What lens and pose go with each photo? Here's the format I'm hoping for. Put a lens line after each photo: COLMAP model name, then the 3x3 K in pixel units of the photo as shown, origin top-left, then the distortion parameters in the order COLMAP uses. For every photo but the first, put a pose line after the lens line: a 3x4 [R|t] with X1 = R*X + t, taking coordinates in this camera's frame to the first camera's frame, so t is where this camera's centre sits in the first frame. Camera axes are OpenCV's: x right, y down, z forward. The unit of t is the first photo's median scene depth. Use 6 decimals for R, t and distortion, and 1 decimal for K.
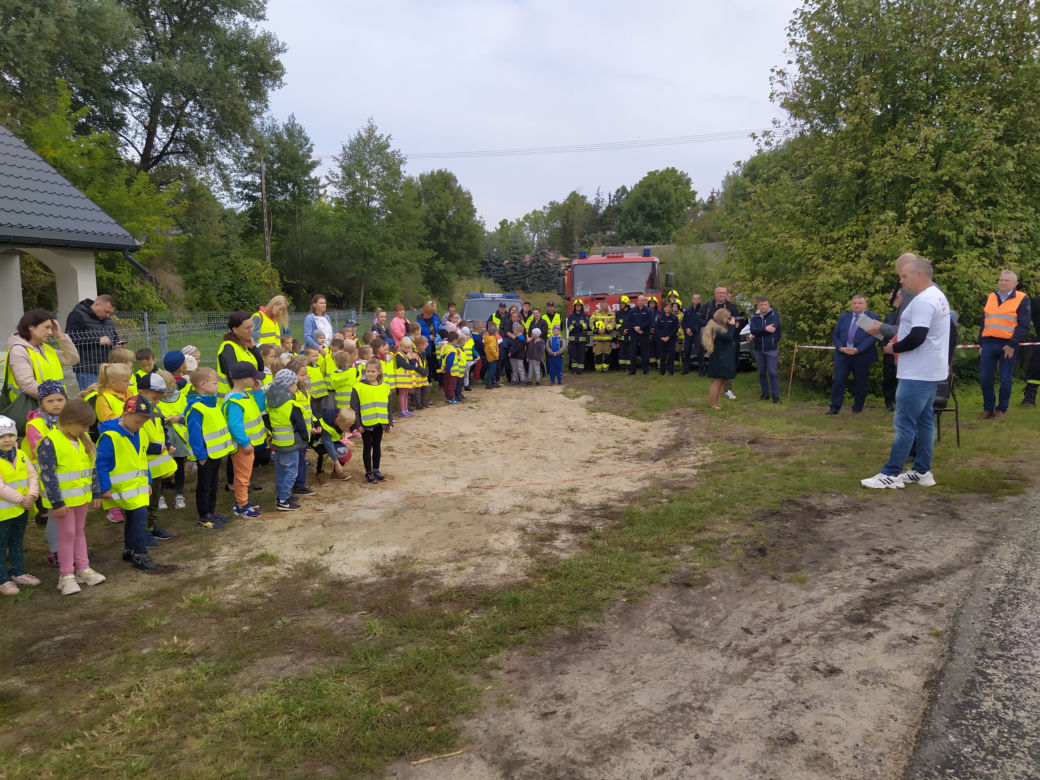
lens RADIAL K [[773.8, 0, 523.2], [0, 773.8, 397.0], [0, 0, 1]] dist [0.074631, -0.095195]
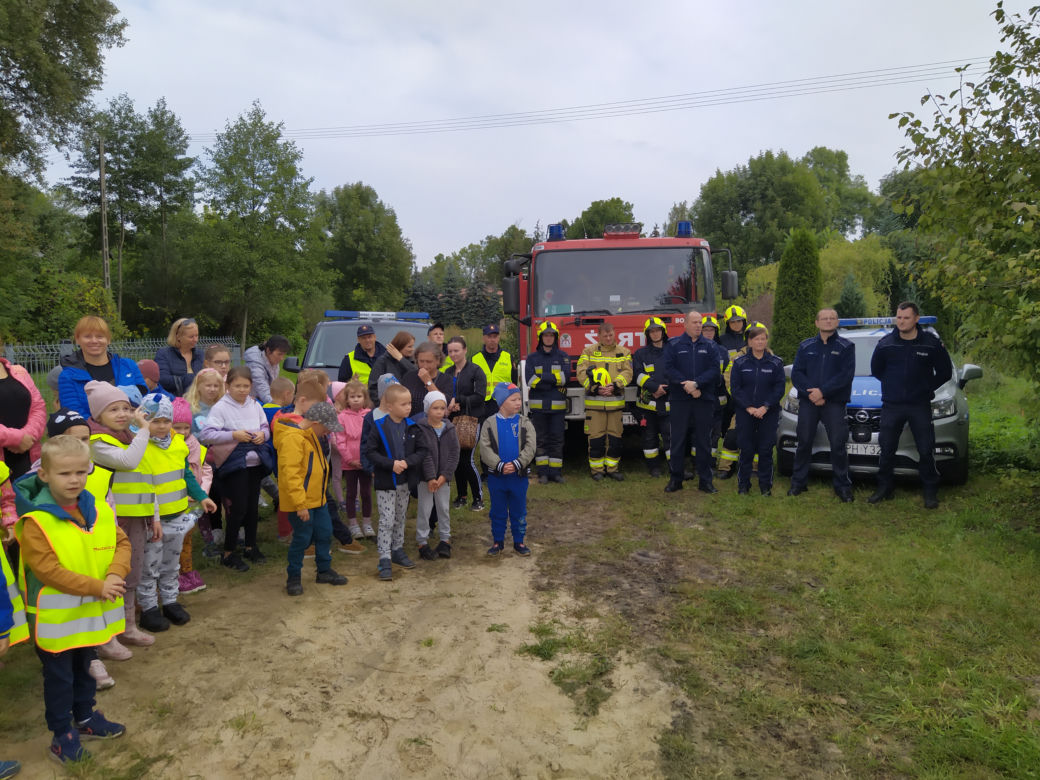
lens RADIAL K [[780.4, 0, 521.7], [0, 780.4, 390.4], [0, 0, 1]] dist [0.075800, -0.106274]
pose [[0.996968, 0.000163, 0.077815, 0.006851], [0.004315, 0.998343, -0.057375, -0.023046], [-0.077695, 0.057537, 0.995315, 0.215095]]
